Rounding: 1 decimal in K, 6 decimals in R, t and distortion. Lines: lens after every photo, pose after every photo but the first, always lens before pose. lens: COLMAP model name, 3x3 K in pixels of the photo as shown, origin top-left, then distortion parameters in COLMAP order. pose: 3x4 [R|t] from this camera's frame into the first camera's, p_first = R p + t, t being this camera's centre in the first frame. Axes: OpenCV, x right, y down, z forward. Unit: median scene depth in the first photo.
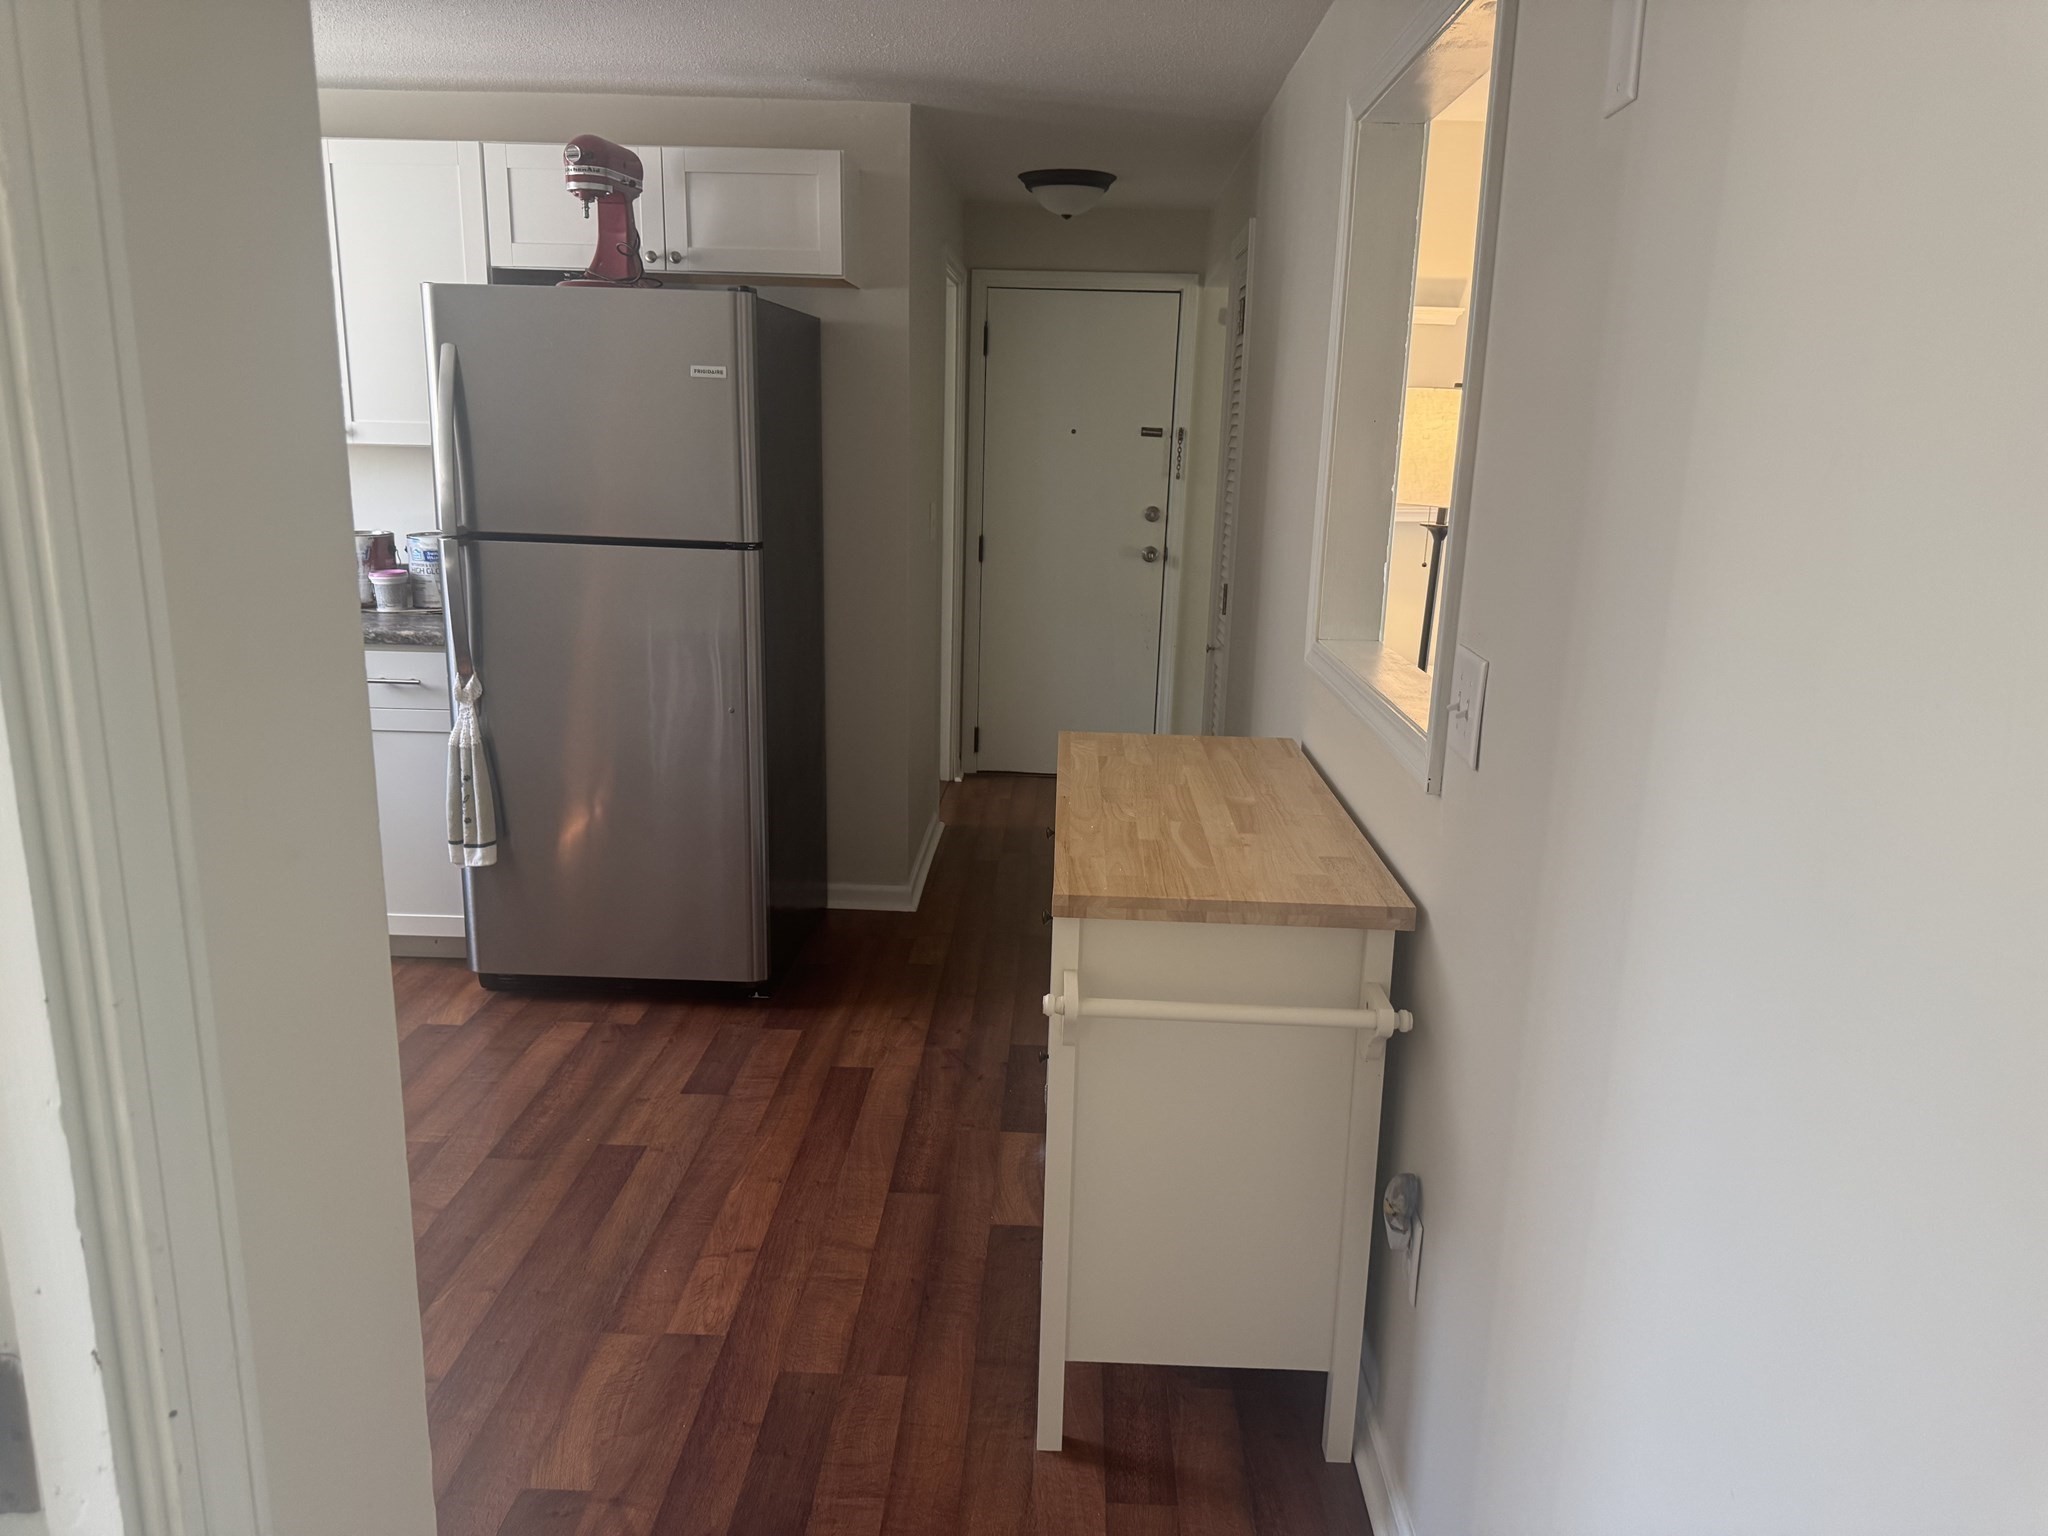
lens RADIAL K [[1445.4, 0, 1049.3], [0, 1445.4, 759.6], [0, 0, 1]] dist [0.064034, -0.091274]
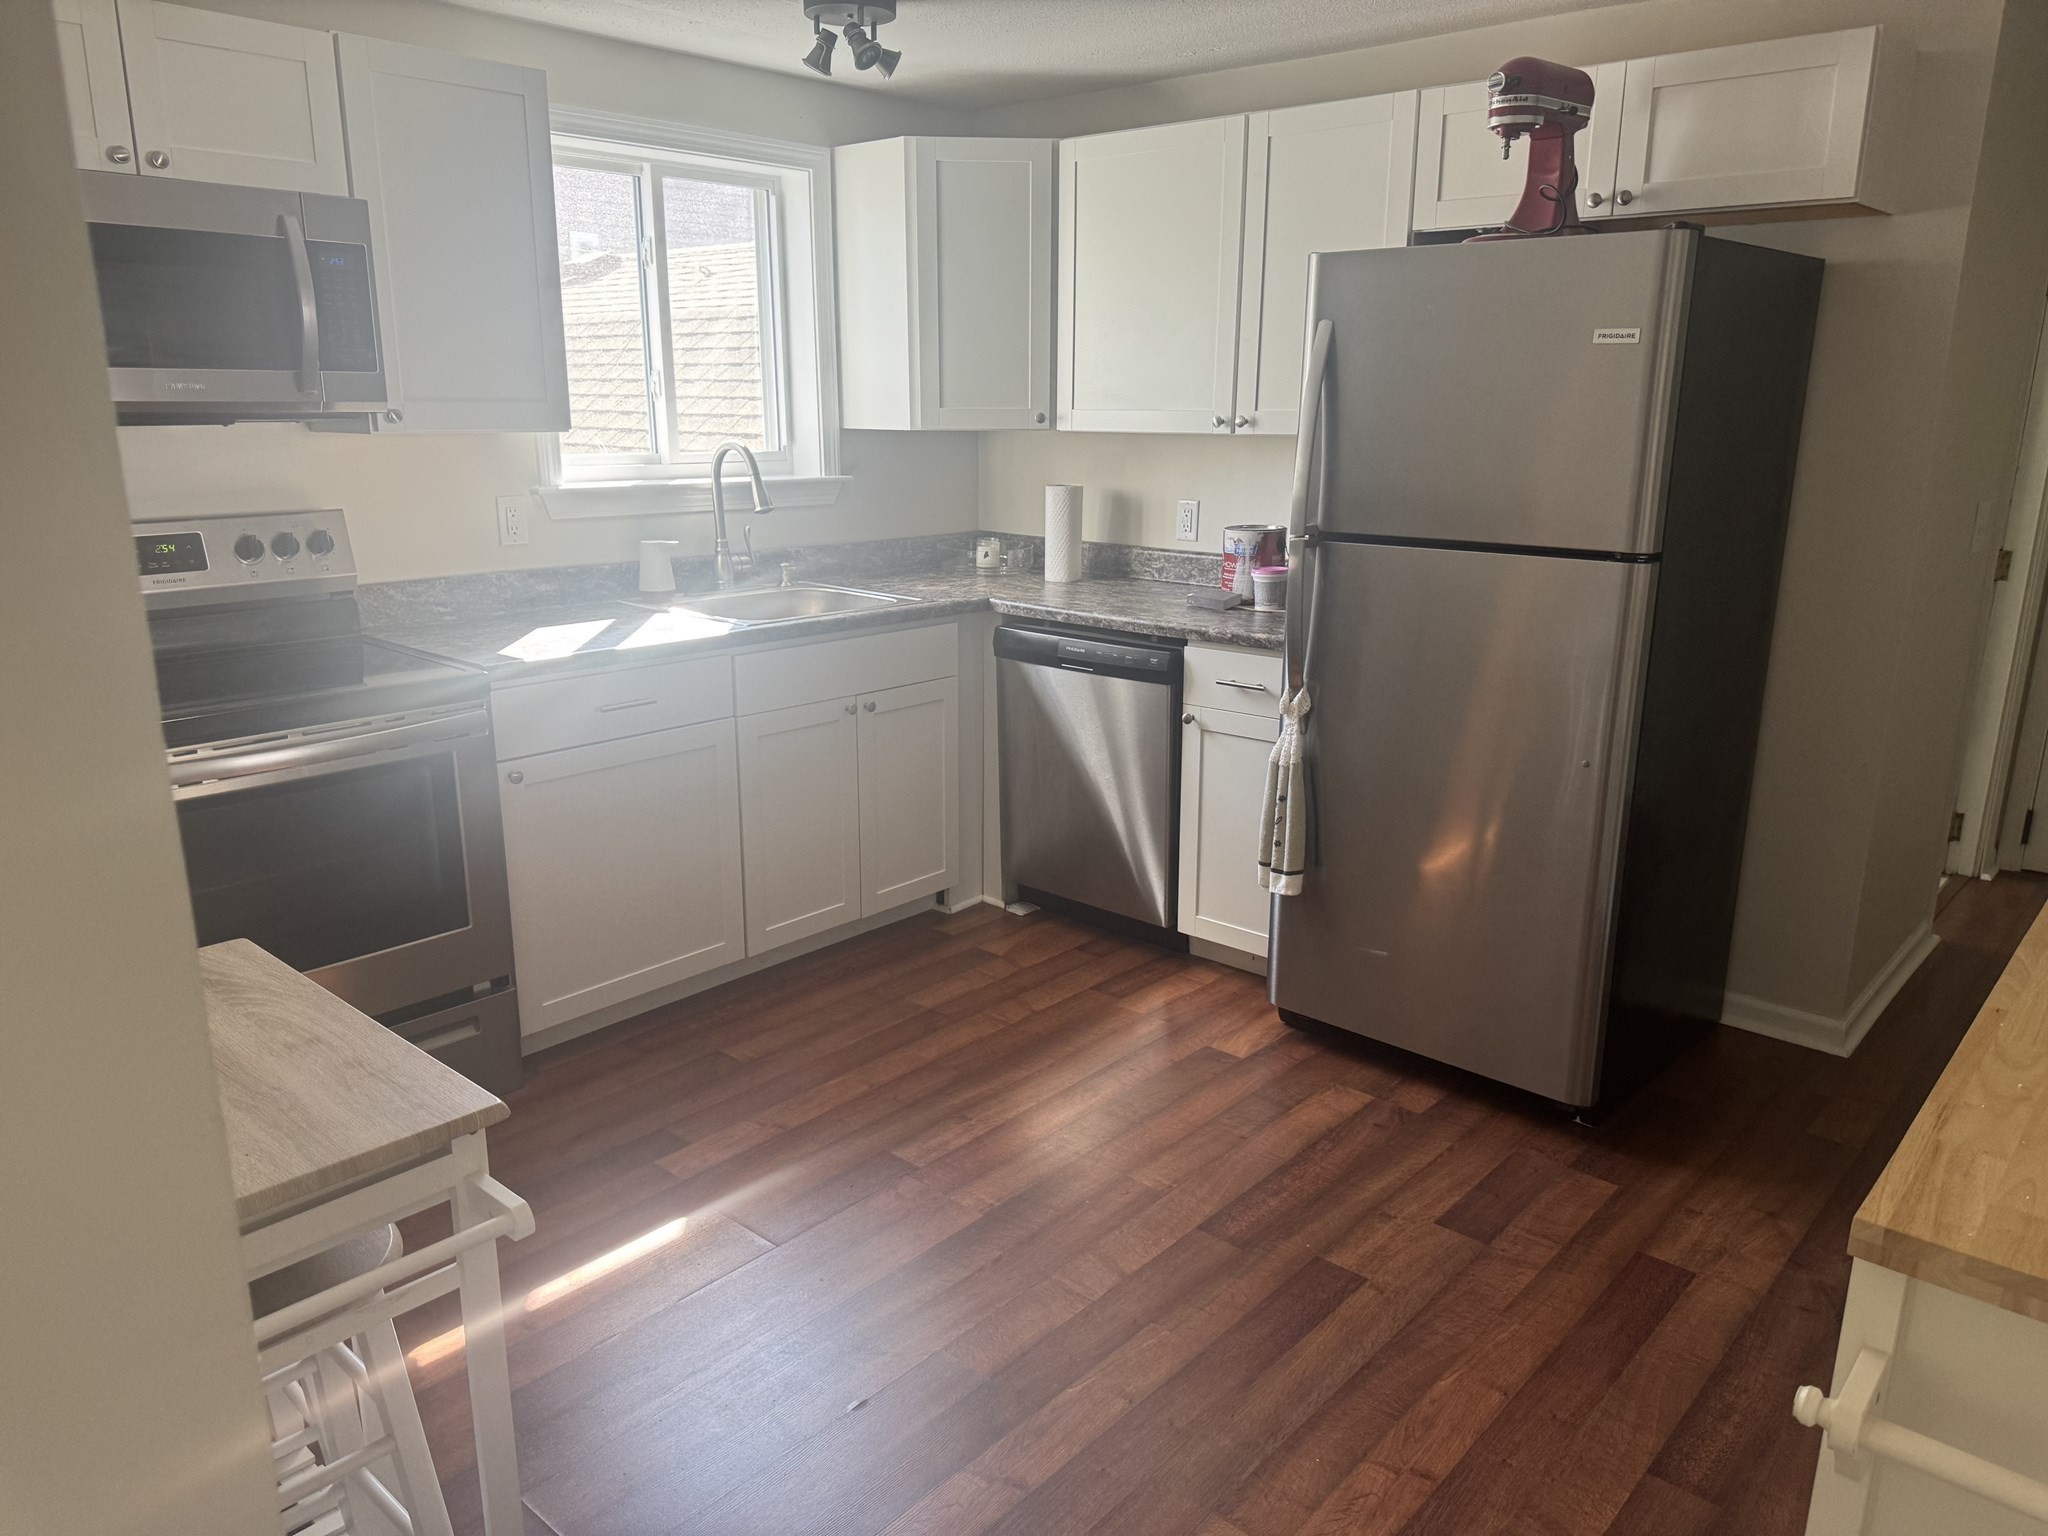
lens RADIAL K [[1445.4, 0, 1014.9], [0, 1445.4, 768.1], [0, 0, 1]] dist [0.064034, -0.091274]
pose [[0.758561, 0.139474, -0.636501, 0.051232], [-0.130731, 0.989537, 0.061033, -0.040346], [0.638354, 0.036913, 0.768858, 0.190714]]
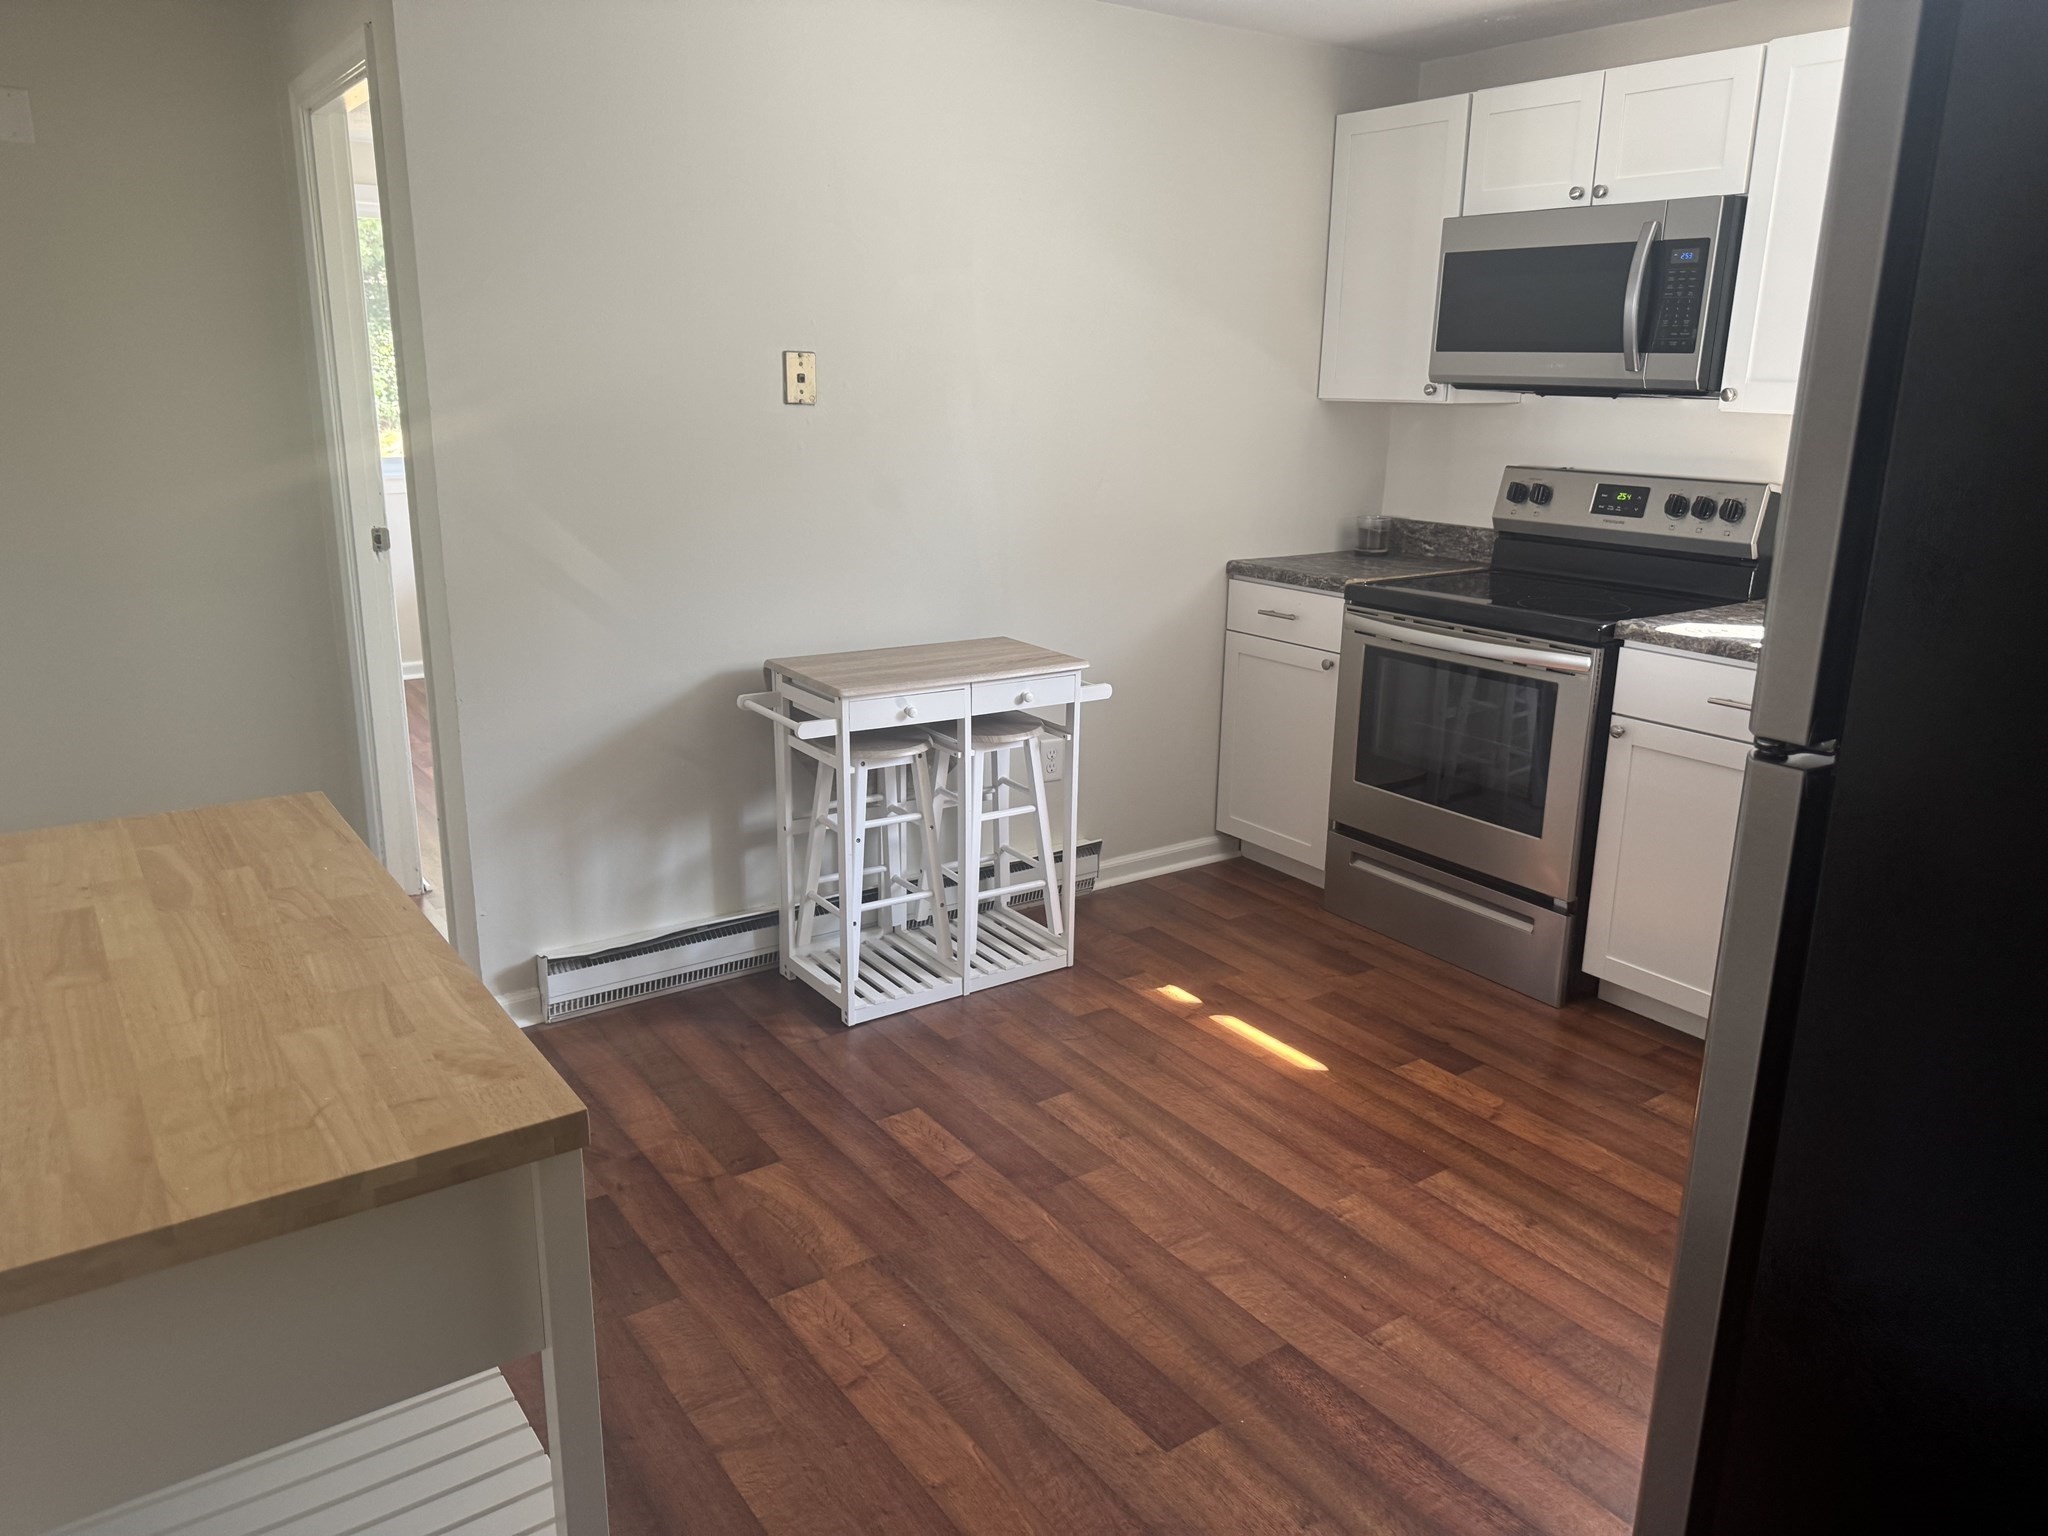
lens RADIAL K [[1445.4, 0, 1042.2], [0, 1445.4, 748.6], [0, 0, 1]] dist [0.064034, -0.091274]
pose [[-0.802948, 0.111039, -0.585615, 0.108771], [-0.170266, 0.898826, 0.403882, -0.245481], [0.571213, 0.424006, -0.702804, 1.116980]]
